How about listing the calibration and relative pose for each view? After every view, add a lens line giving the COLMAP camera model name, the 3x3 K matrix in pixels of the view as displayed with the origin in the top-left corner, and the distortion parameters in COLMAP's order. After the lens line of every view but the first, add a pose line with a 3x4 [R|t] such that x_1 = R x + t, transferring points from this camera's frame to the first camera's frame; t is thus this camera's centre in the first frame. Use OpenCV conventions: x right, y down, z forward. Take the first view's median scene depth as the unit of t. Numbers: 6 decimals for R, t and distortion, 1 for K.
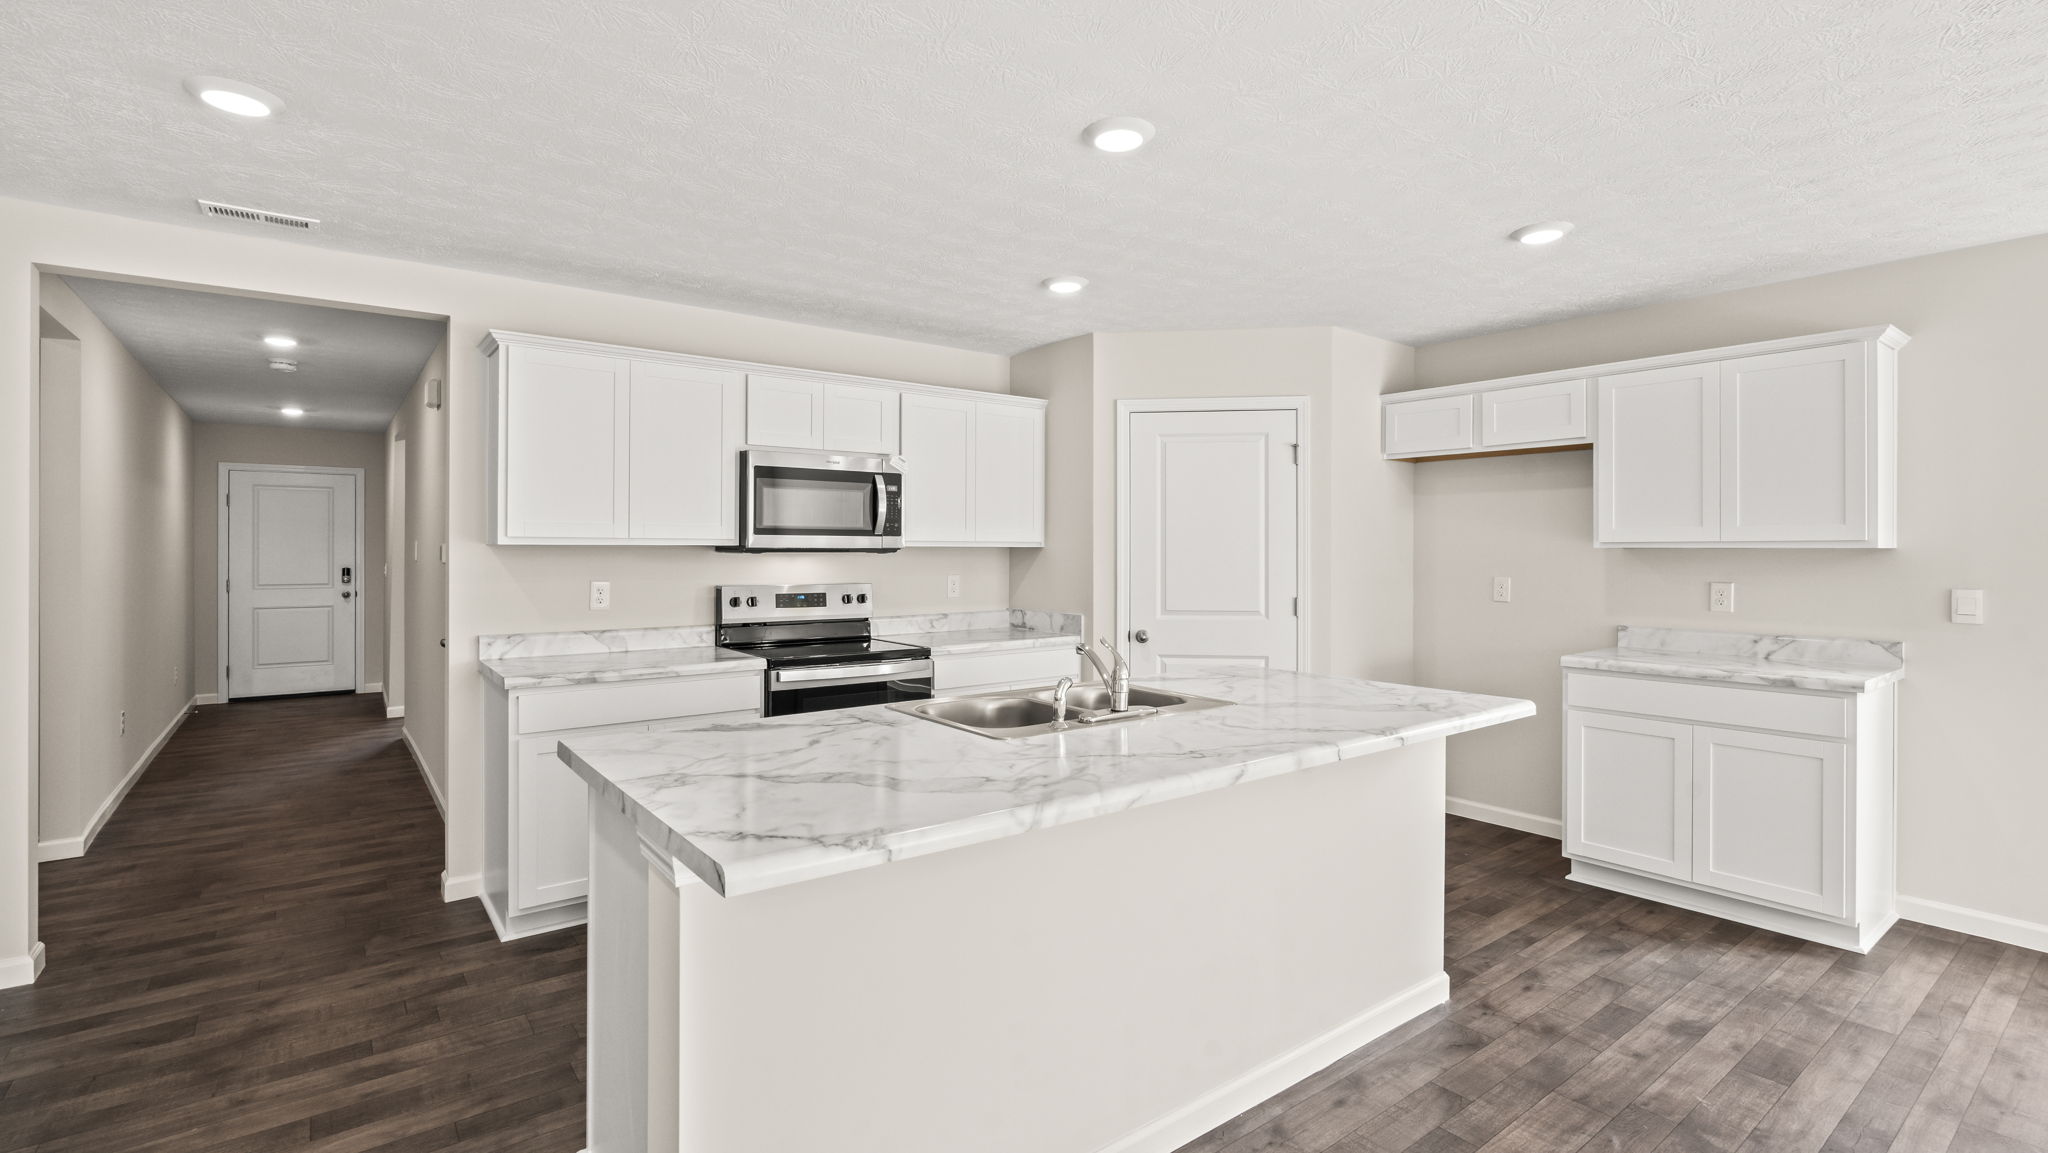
lens RADIAL K [[924.0, 0, 1017.4], [0, 924.0, 556.8], [0, 0, 1]] dist [-0.003177, 0.000712]
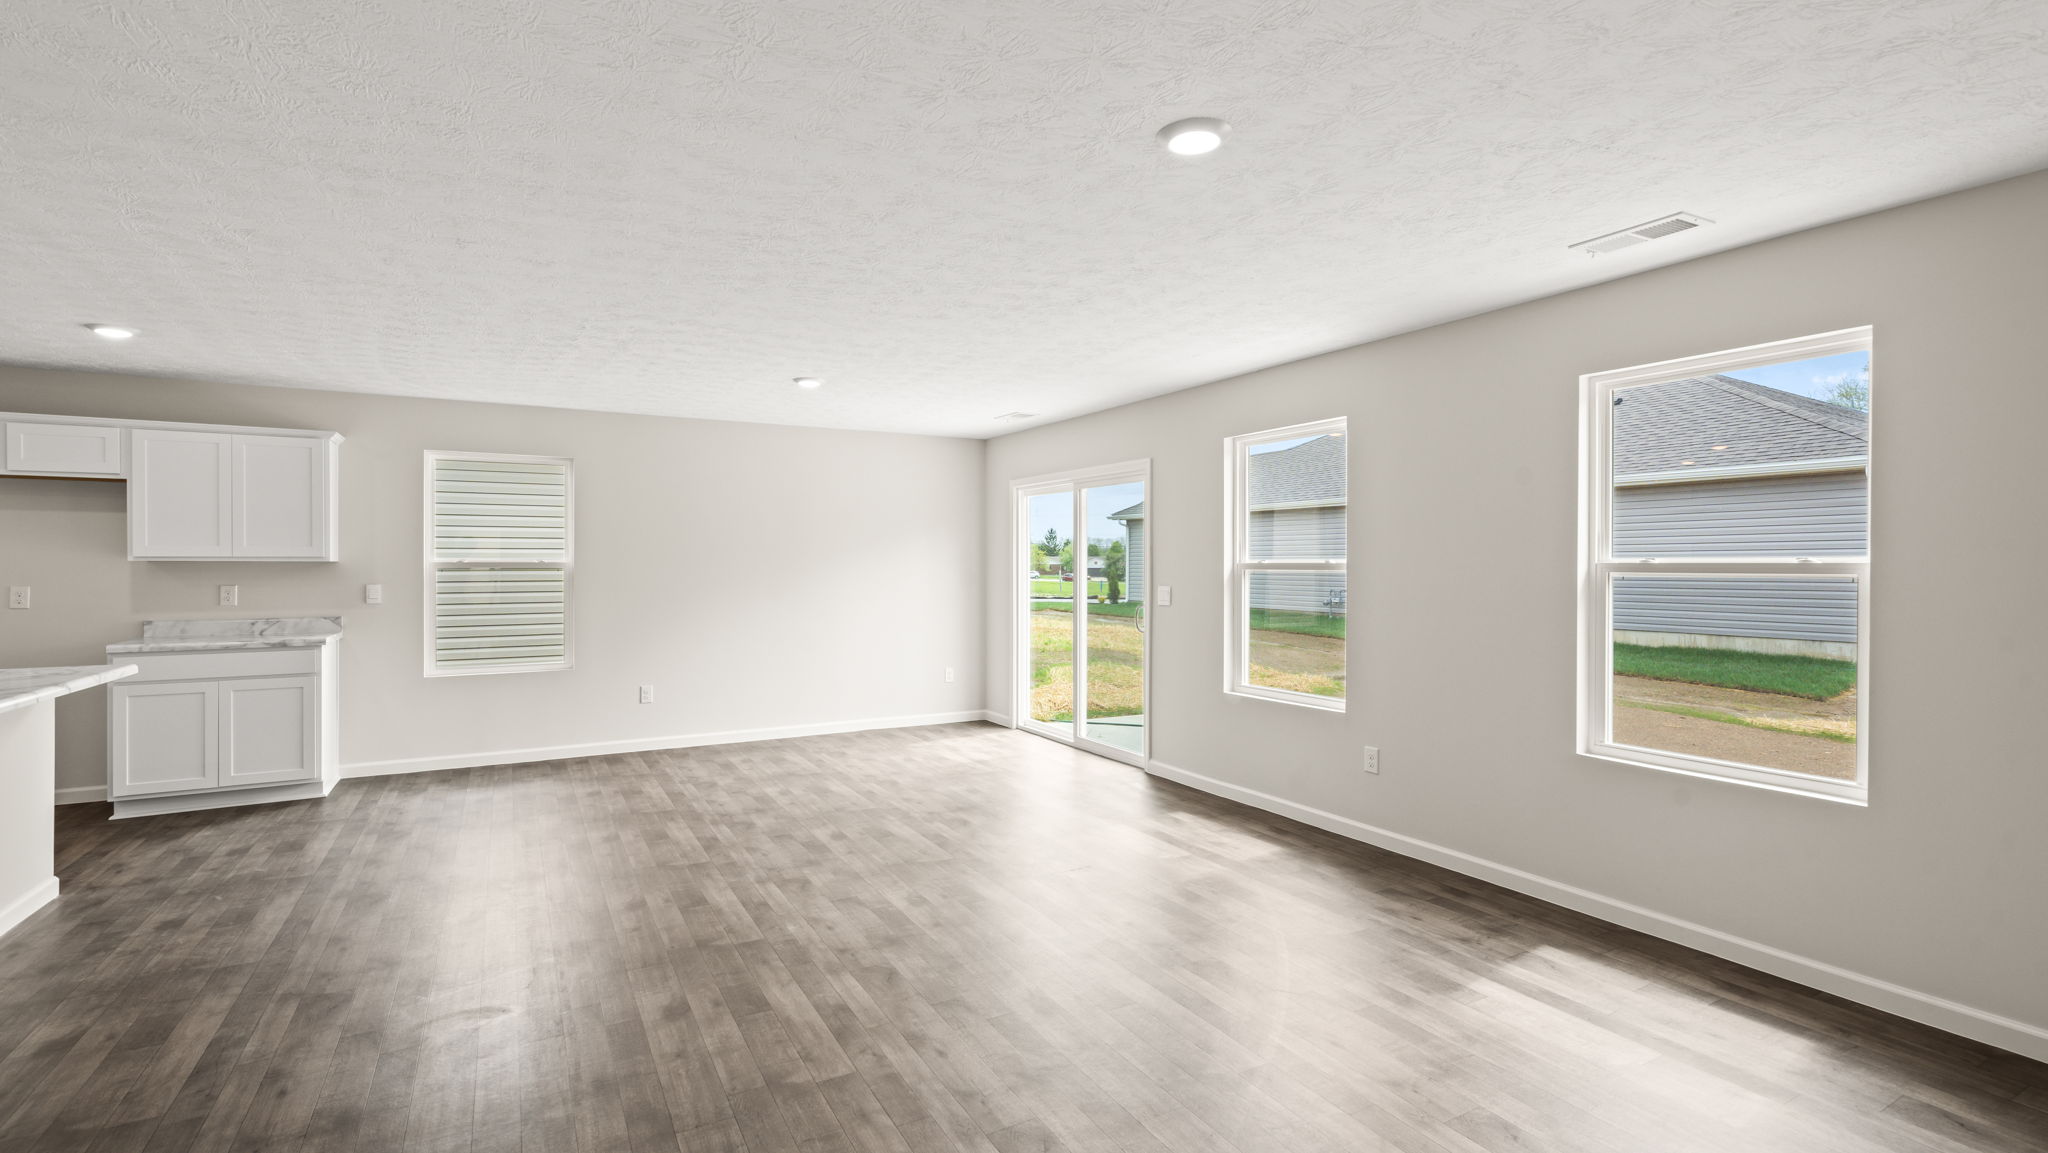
lens RADIAL K [[924.0, 0, 1017.4], [0, 924.0, 556.8], [0, 0, 1]] dist [-0.003177, 0.000712]
pose [[0.142241, 0.006206, 0.989813, -0.484887], [0.006981, 0.999949, -0.007273, 0.002770], [-0.989807, 0.007944, 0.142190, -0.422871]]
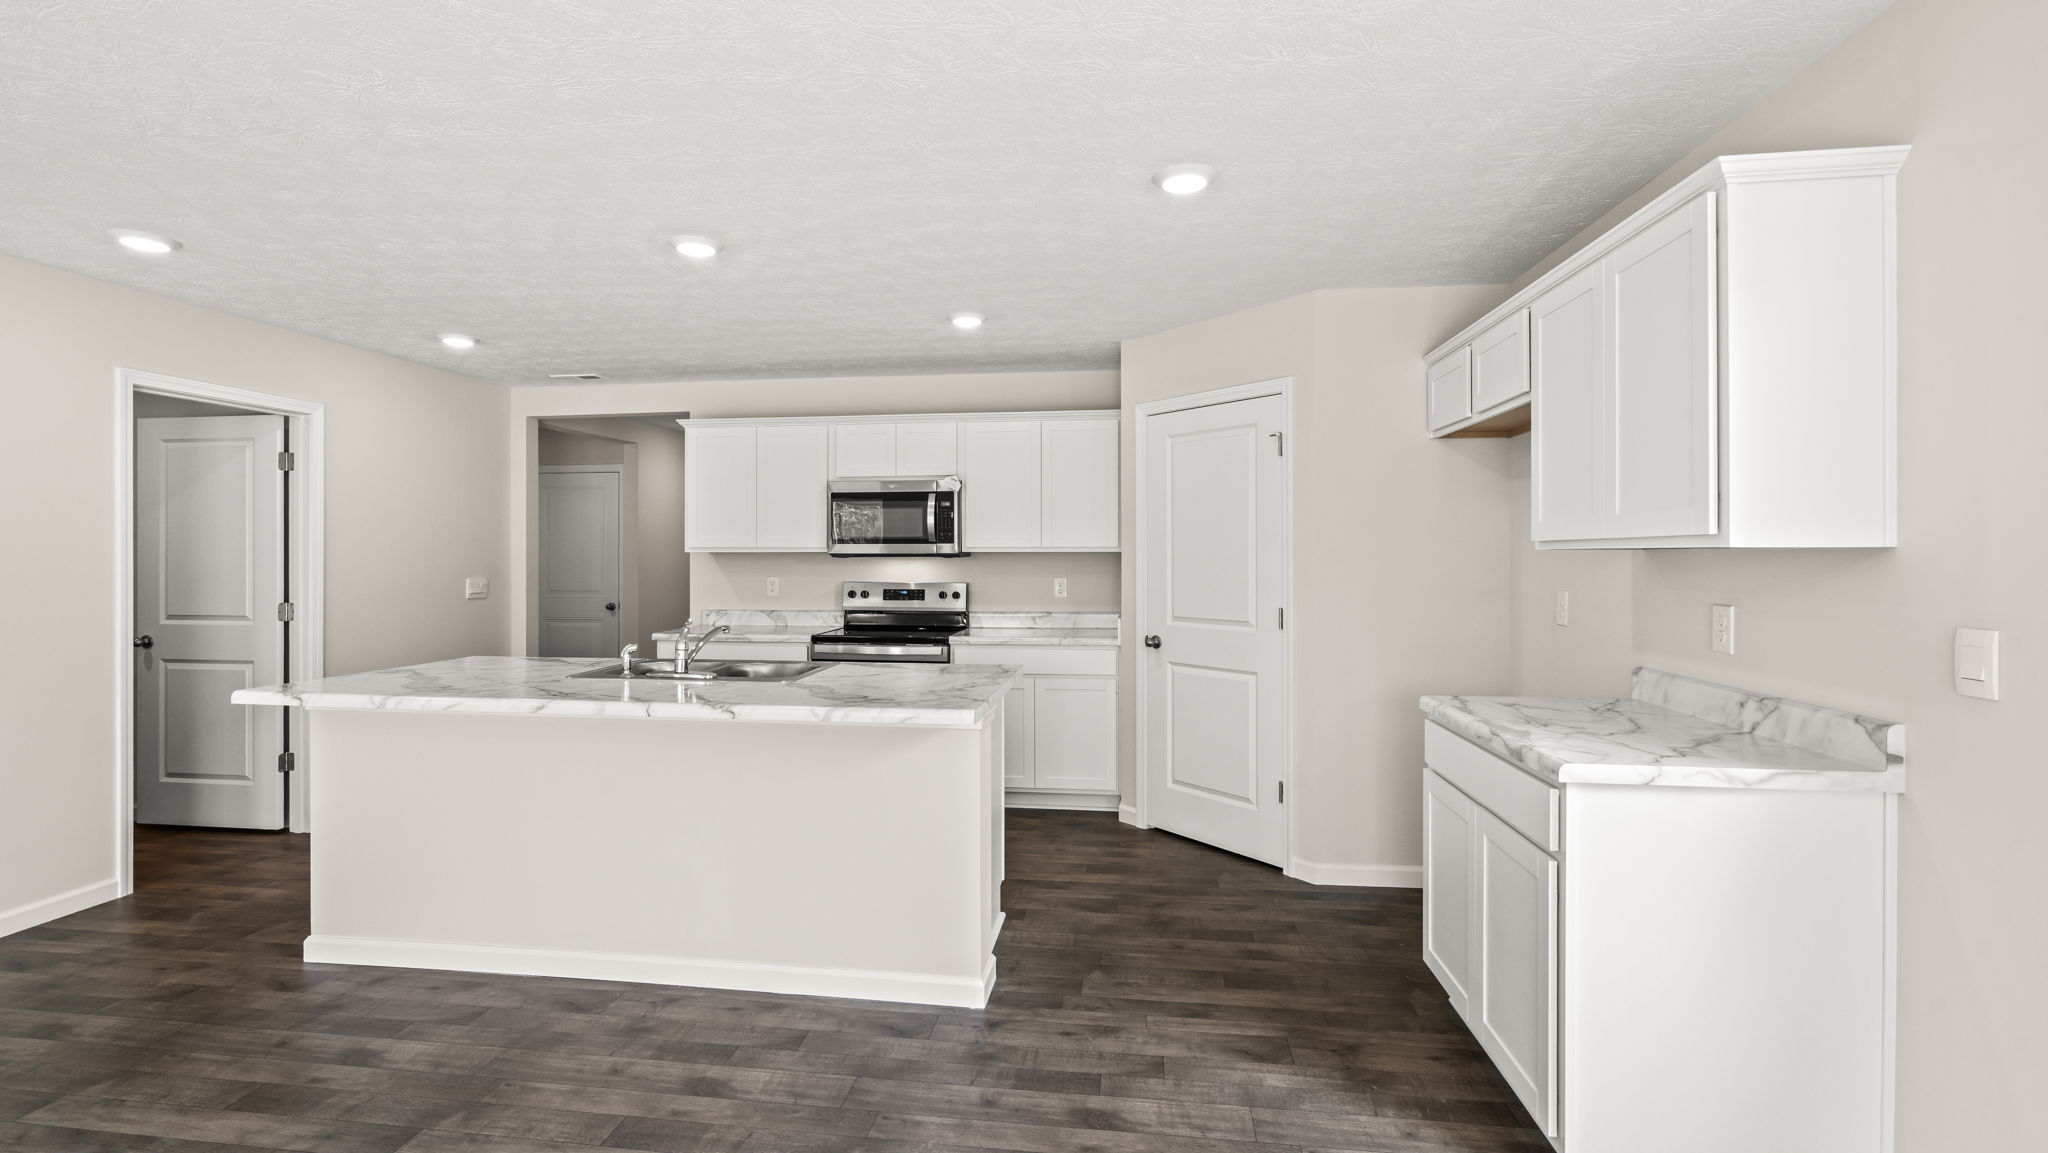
lens RADIAL K [[924.0, 0, 1017.4], [0, 924.0, 556.8], [0, 0, 1]] dist [-0.003177, 0.000712]
pose [[0.706773, -0.000888, -0.707440, 0.862675], [-0.002709, 0.999988, -0.003962, -0.000460], [0.707435, 0.004716, 0.706762, 0.234478]]
